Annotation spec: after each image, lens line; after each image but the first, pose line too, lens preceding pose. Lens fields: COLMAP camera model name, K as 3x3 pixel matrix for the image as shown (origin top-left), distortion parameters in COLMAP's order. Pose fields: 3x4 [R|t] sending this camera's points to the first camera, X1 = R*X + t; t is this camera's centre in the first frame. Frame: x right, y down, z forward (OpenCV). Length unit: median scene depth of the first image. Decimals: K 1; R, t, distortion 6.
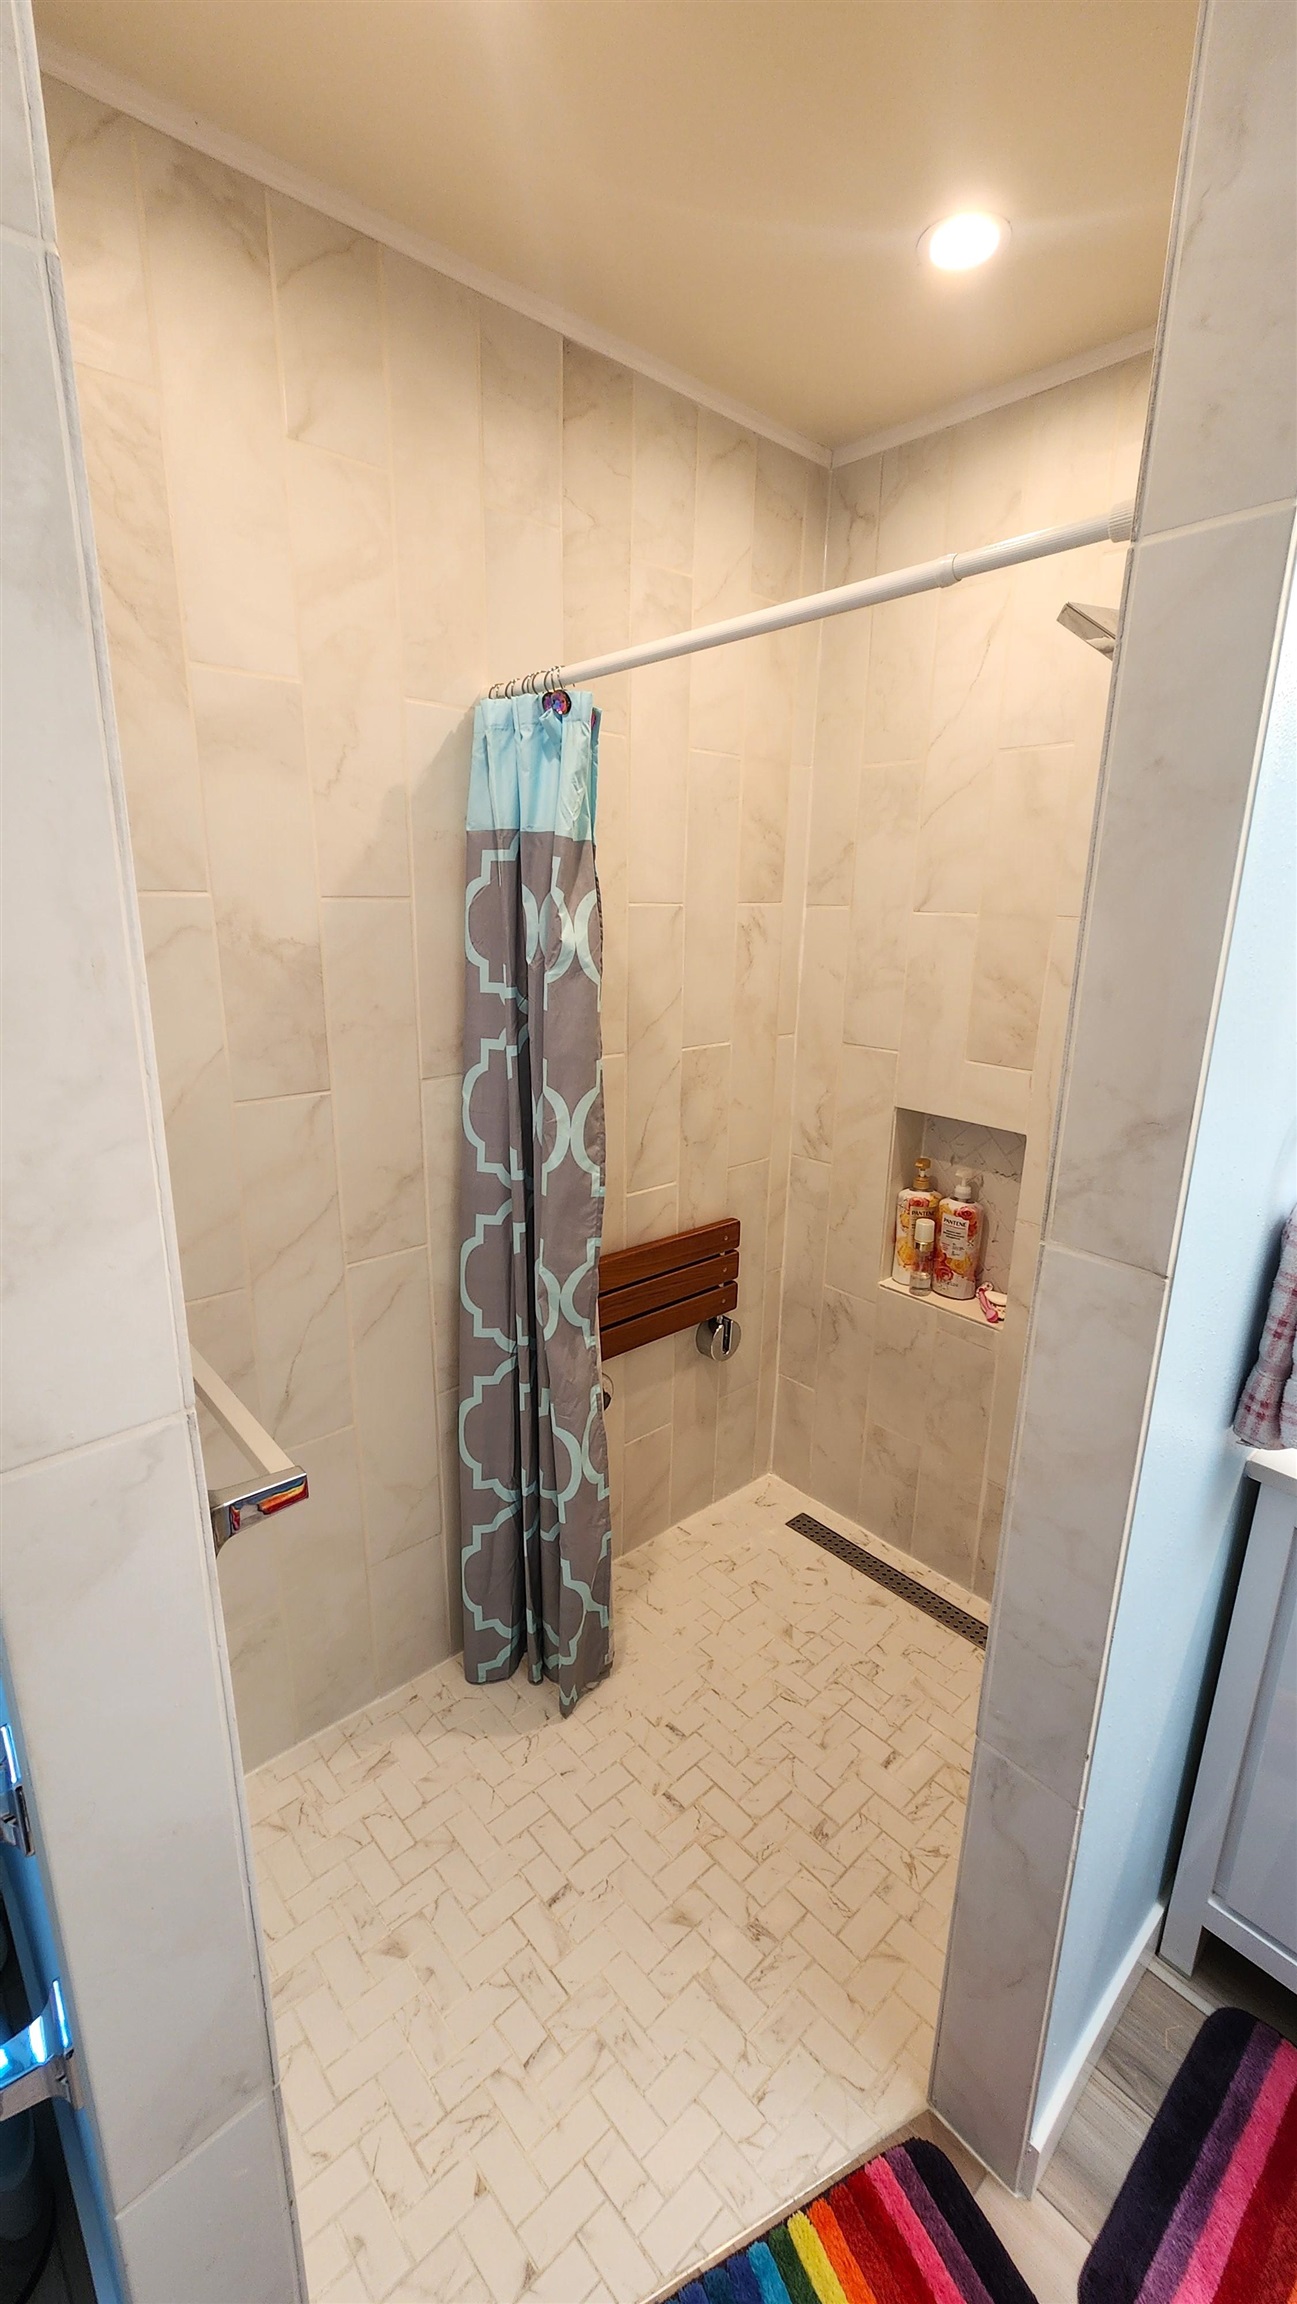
lens RADIAL K [[934.7, 0, 651.7], [0, 934.7, 1150.6], [0, 0, 1]] dist [-0.004401, -0.000115]
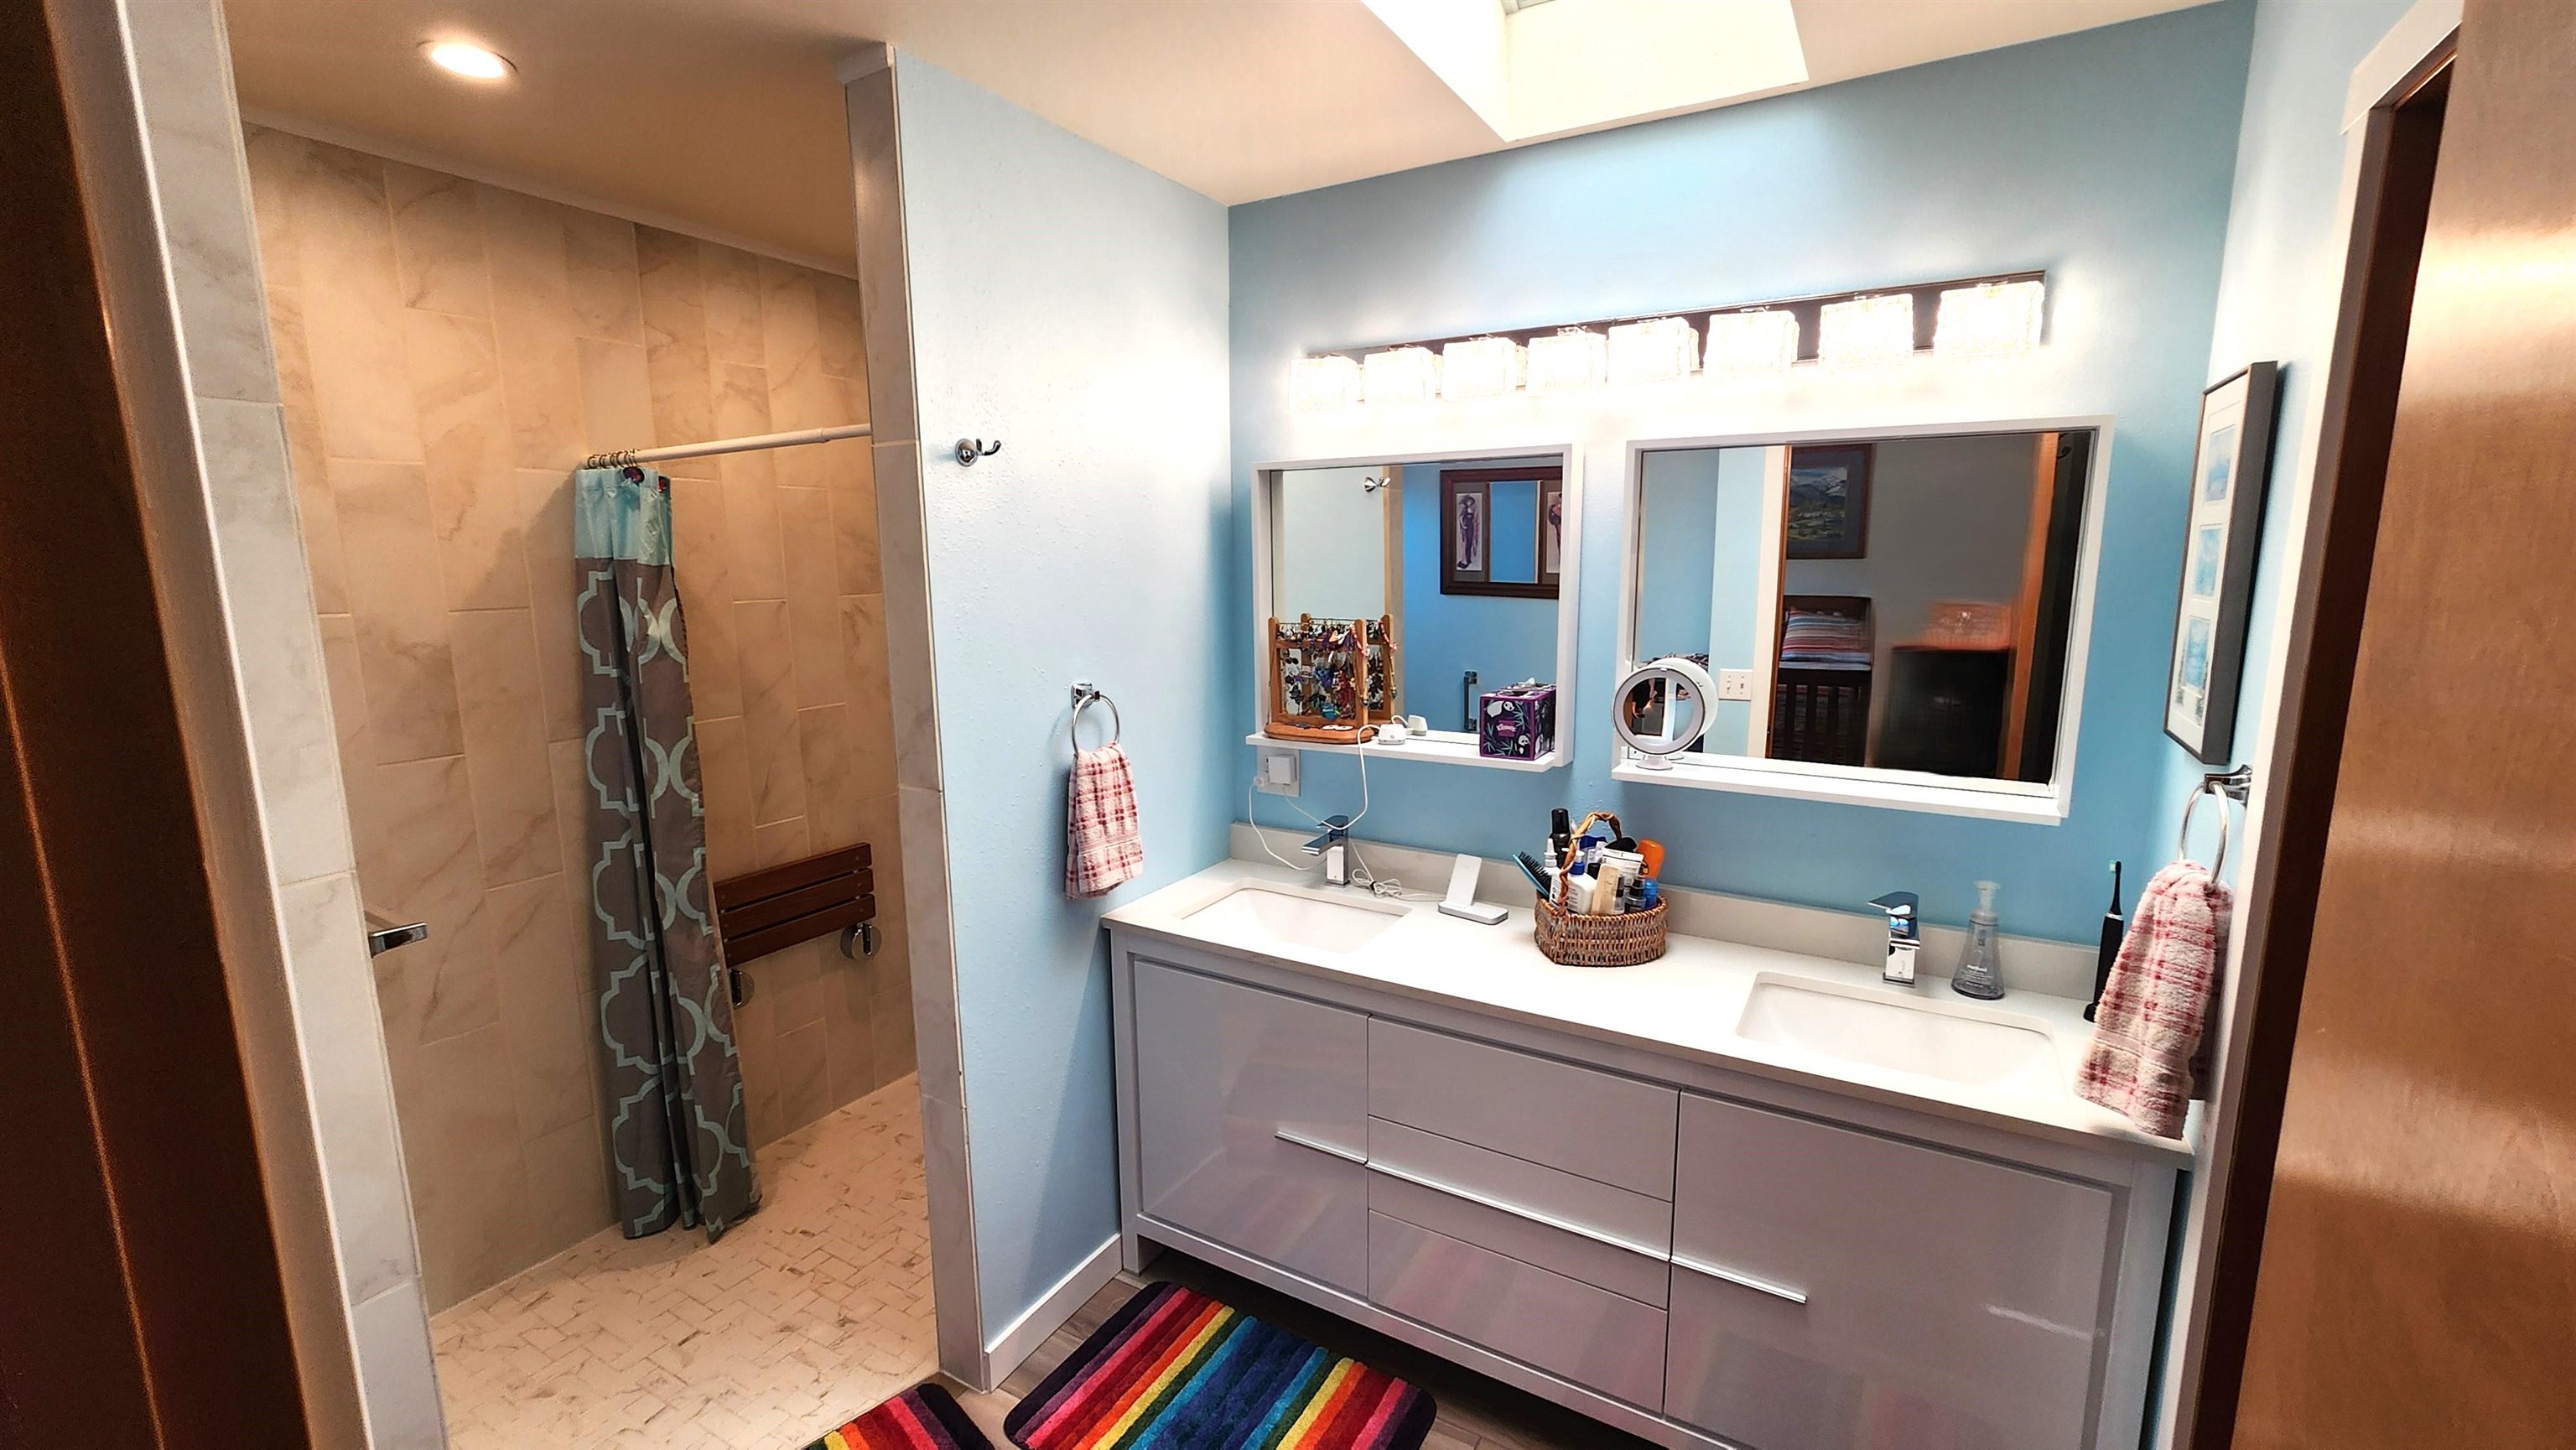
lens RADIAL K [[1045.1, 0, 1284.3], [0, 1045.1, 730.4], [0, 0, 1]] dist [-0.004401, -0.000115]
pose [[0.953513, -0.075651, 0.291703, 0.317991], [0.104253, 0.991017, -0.083769, 0.140169], [-0.282746, 0.110286, 0.952834, -0.700007]]
